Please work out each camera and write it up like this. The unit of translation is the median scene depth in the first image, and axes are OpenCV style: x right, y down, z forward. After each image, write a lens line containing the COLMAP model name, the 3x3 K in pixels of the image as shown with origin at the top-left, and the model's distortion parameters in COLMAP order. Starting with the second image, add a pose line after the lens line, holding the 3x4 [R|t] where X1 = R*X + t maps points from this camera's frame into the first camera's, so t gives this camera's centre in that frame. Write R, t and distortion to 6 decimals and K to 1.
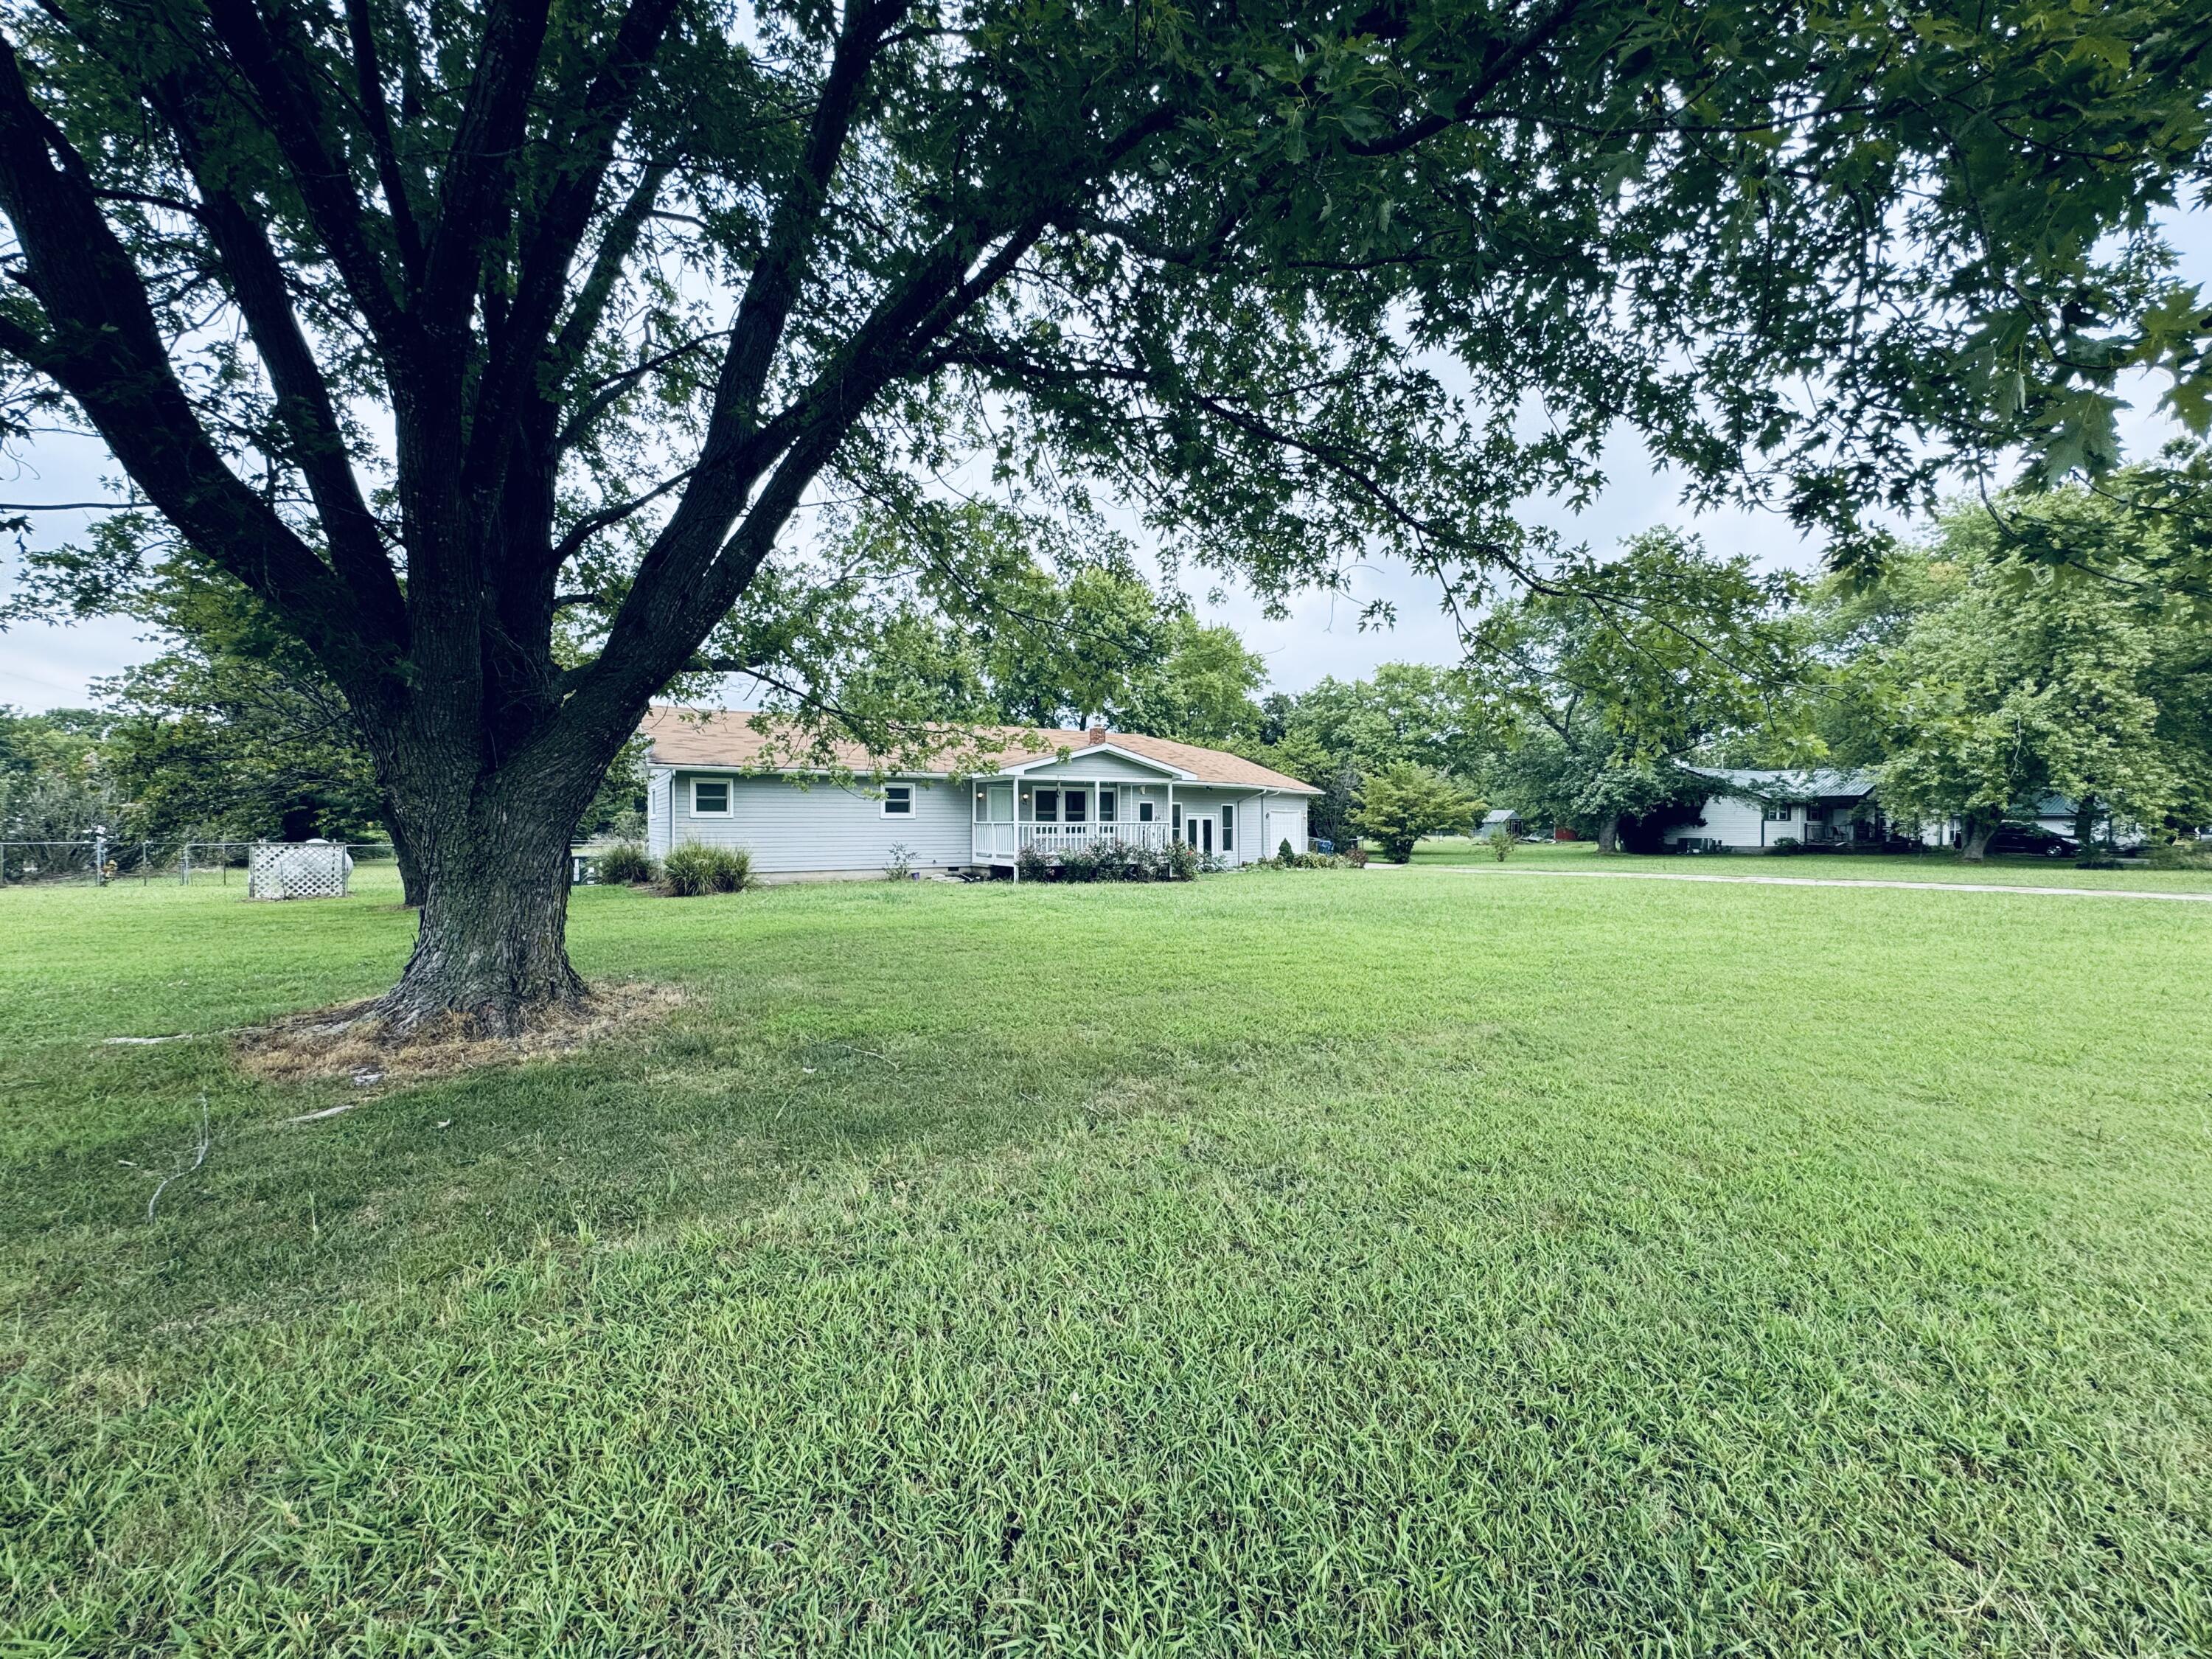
lens RADIAL K [[887.0, 0, 1113.1], [0, 887.0, 828.5], [0, 0, 1]] dist [0.000110, 0.000417]
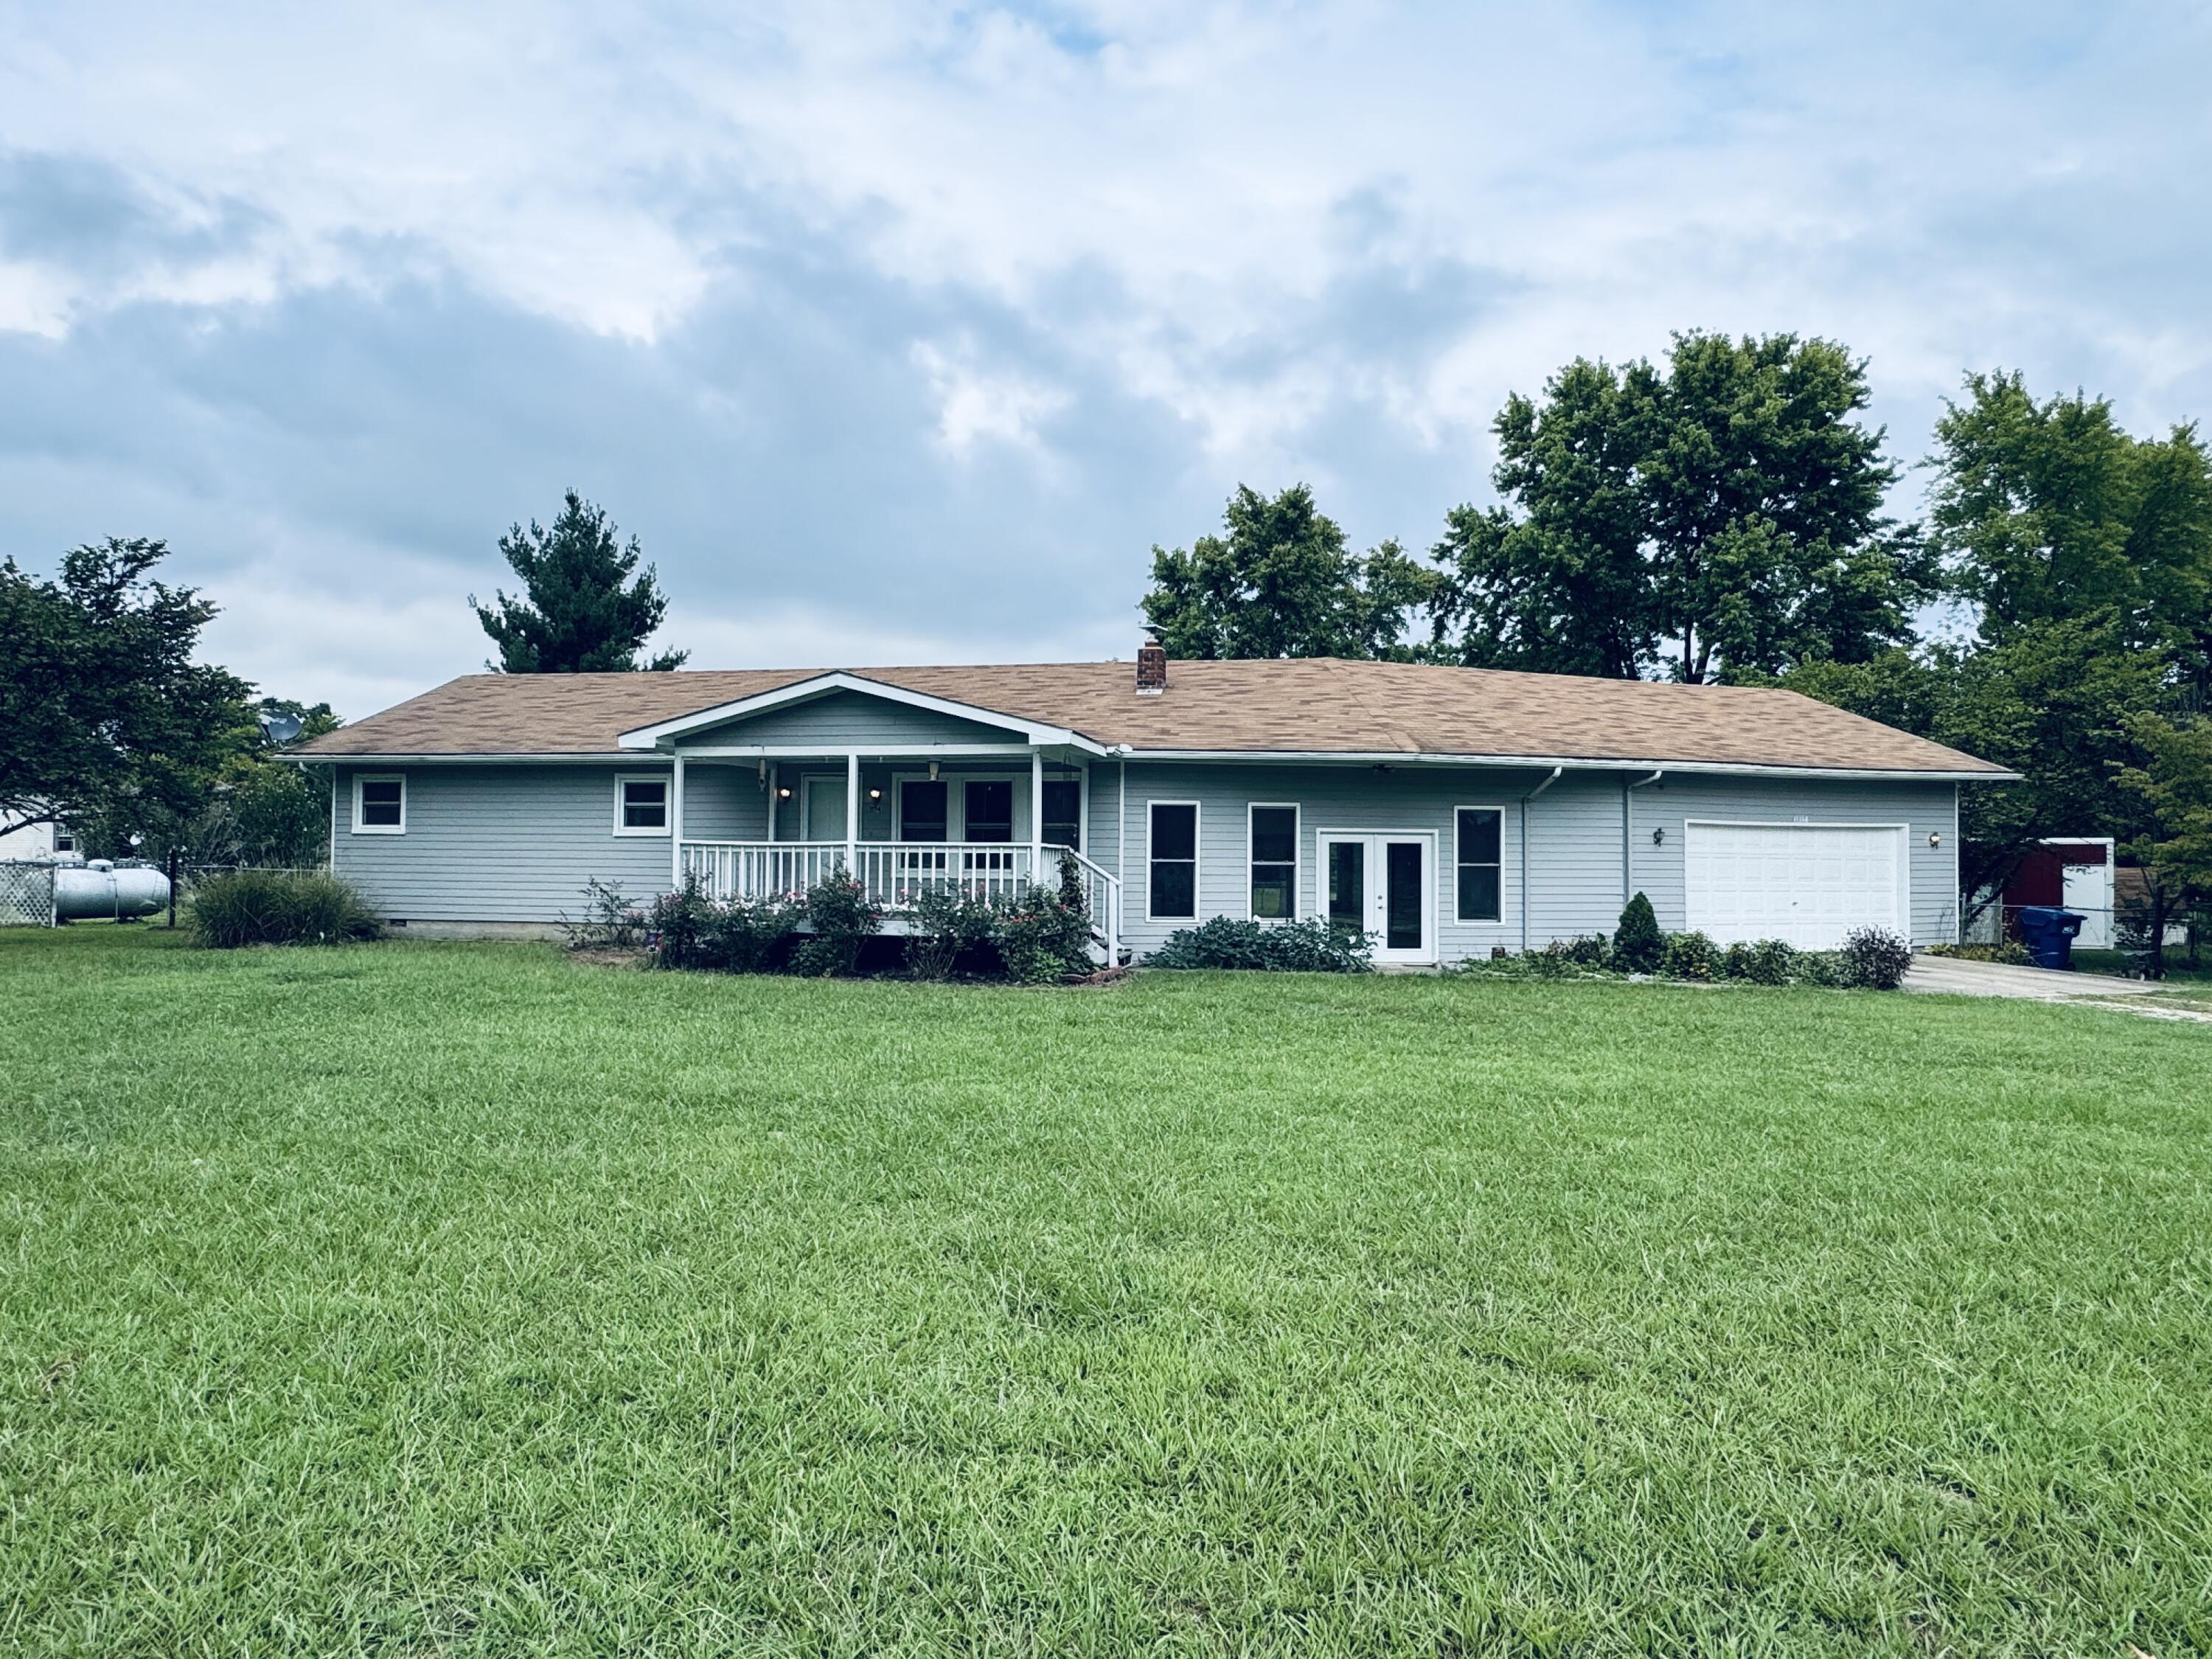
lens RADIAL K [[1345.0, 0, 1119.1], [0, 1345.0, 827.4], [0, 0, 1]] dist [0.000045, 0.000760]
pose [[0.735738, -0.007428, -0.677225, 0.511977], [-0.011229, 0.999669, -0.023165, -0.000614], [0.677173, 0.024648, 0.735411, 0.528379]]
